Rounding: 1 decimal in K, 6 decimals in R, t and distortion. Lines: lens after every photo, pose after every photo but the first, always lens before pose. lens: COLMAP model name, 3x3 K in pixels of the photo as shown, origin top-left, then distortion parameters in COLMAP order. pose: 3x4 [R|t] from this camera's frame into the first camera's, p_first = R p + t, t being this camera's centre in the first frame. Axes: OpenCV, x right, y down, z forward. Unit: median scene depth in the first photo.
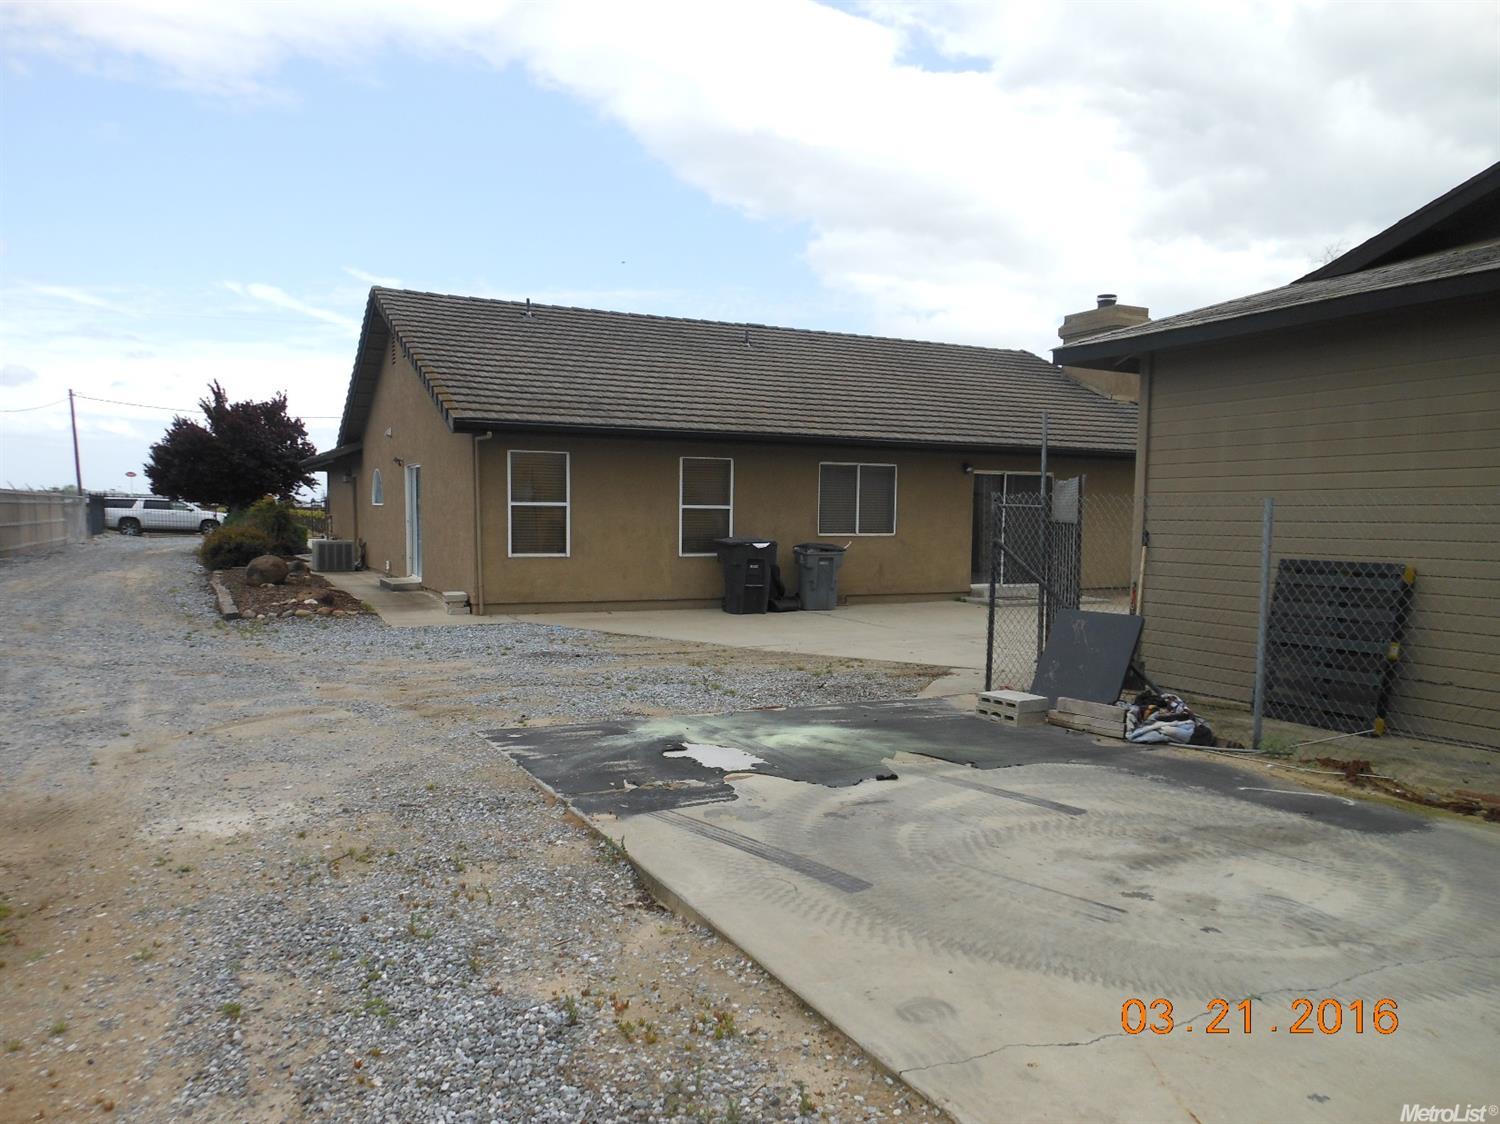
lens RADIAL K [[1105.7, 0, 755.3], [0, 1105.7, 617.8], [0, 0, 1]] dist [-0.029359, 0.053815]
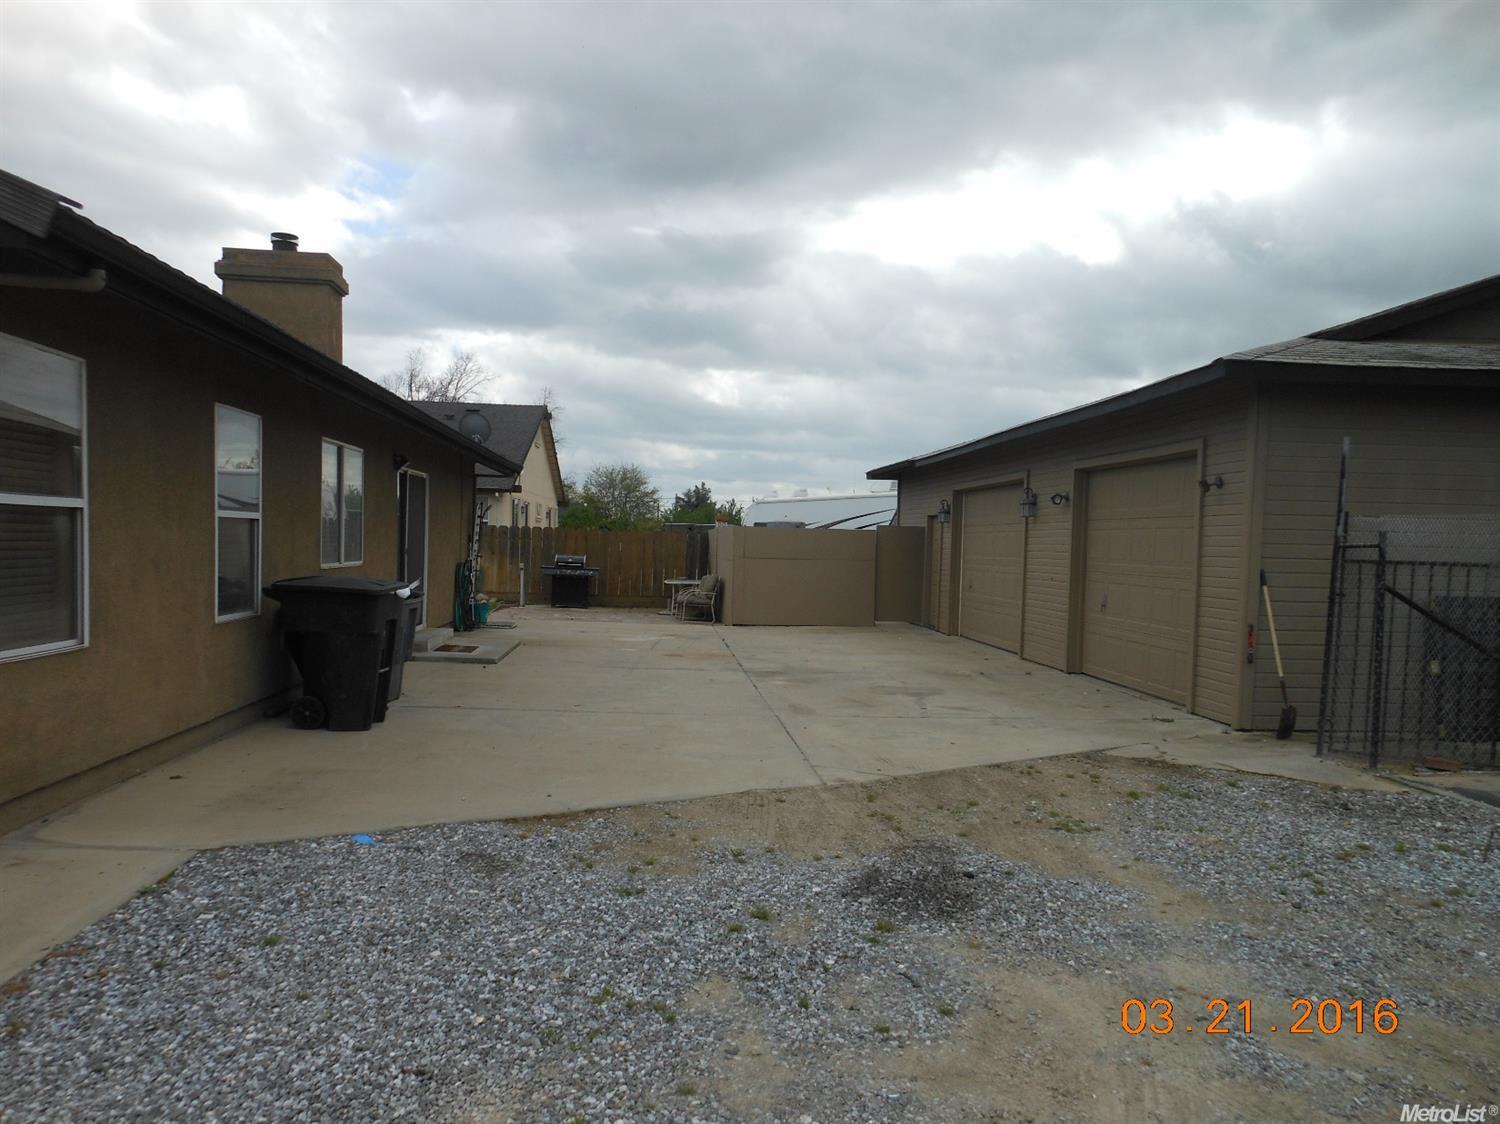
lens RADIAL K [[1105.7, 0, 755.3], [0, 1105.7, 617.8], [0, 0, 1]] dist [-0.029359, 0.053815]
pose [[0.368991, -0.061725, 0.927381, -0.405758], [0.060889, 0.997254, 0.042149, -0.063164], [-0.927436, 0.040915, 0.371736, 0.629192]]
